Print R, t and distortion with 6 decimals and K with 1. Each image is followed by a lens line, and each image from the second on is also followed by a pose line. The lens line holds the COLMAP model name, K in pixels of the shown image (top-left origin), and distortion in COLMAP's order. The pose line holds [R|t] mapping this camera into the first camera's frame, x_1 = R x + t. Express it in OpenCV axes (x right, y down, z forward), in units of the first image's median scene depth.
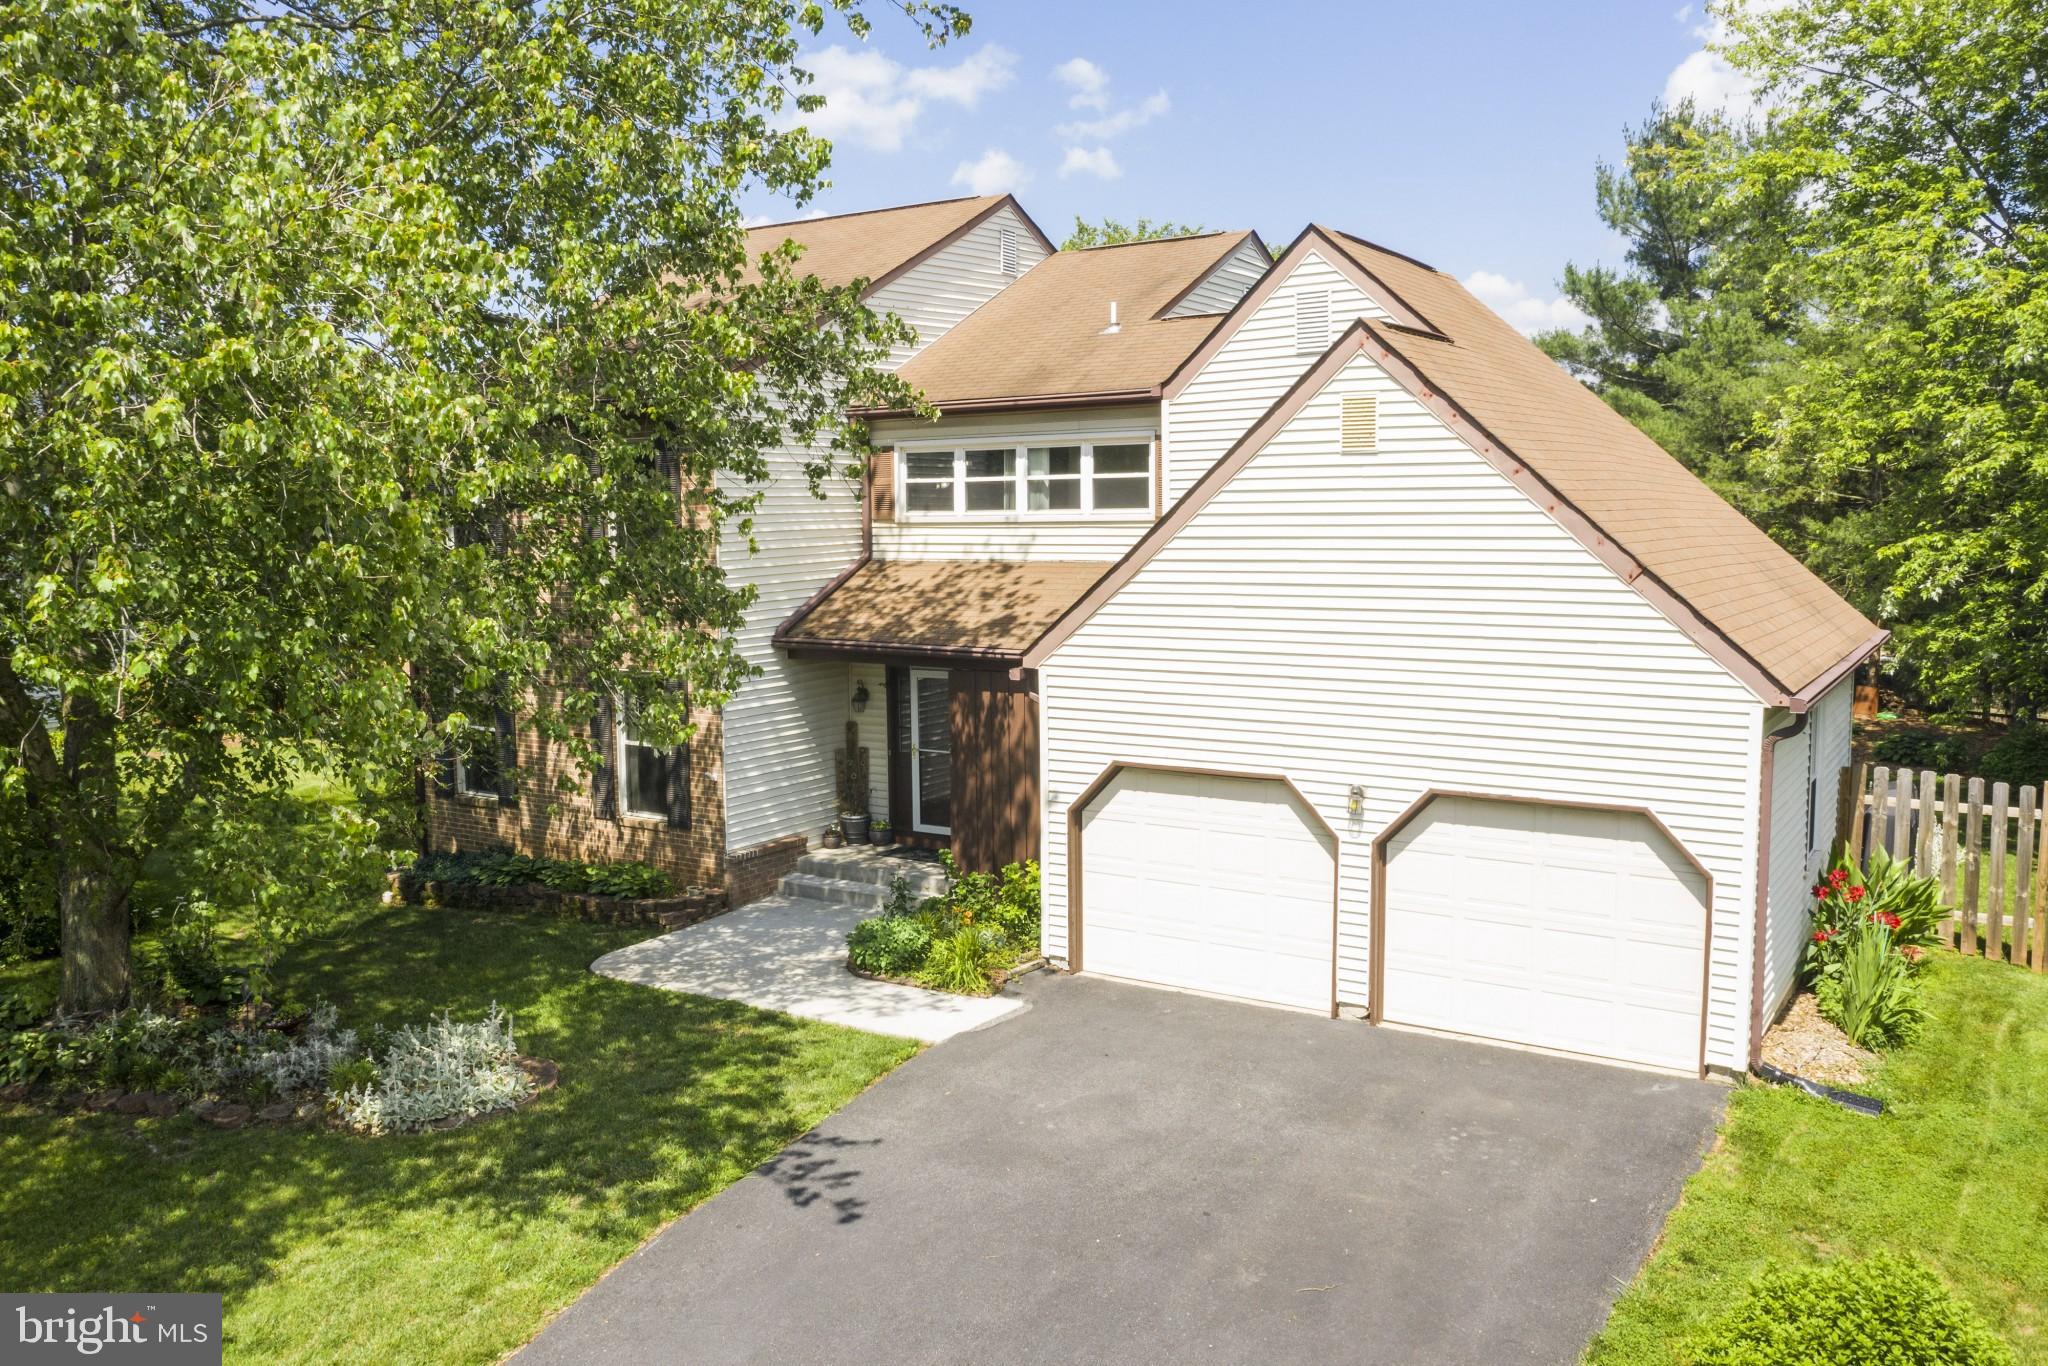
lens RADIAL K [[1660.6, 0, 1028.4], [0, 1660.6, 672.2], [0, 0, 1]] dist [-0.018970, 0.003777]
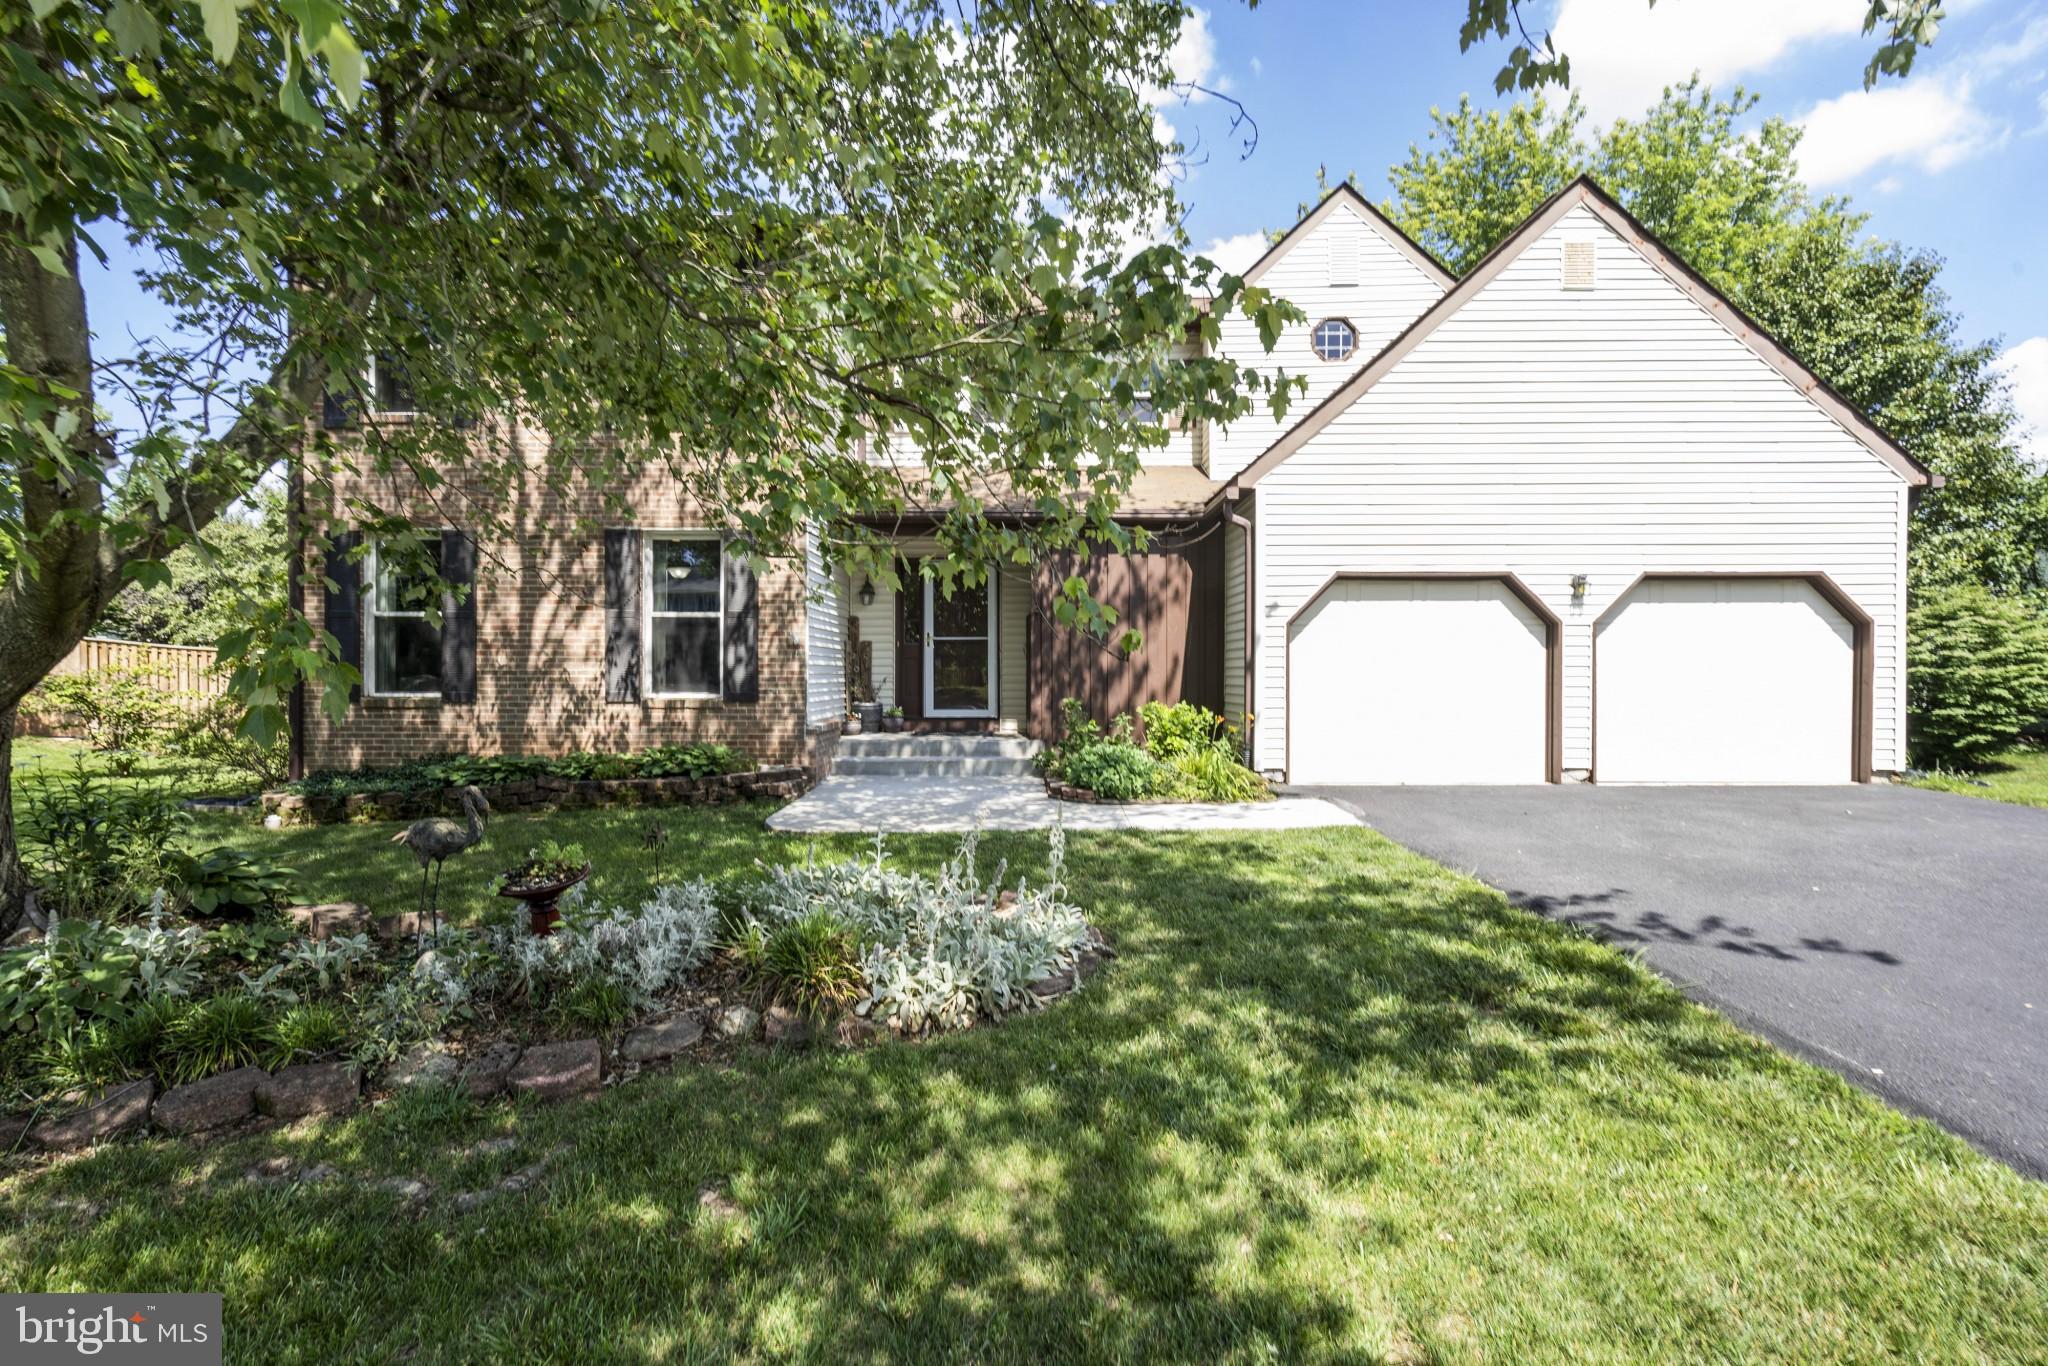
lens RADIAL K [[929.9, 0, 1023.2], [0, 929.9, 681.6], [0, 0, 1]] dist [0.004202, -0.004145]
pose [[0.839580, 0.013884, 0.543059, -0.440958], [0.043398, 0.994764, -0.092526, 0.170999], [-0.541500, 0.101251, 0.834581, 0.621526]]
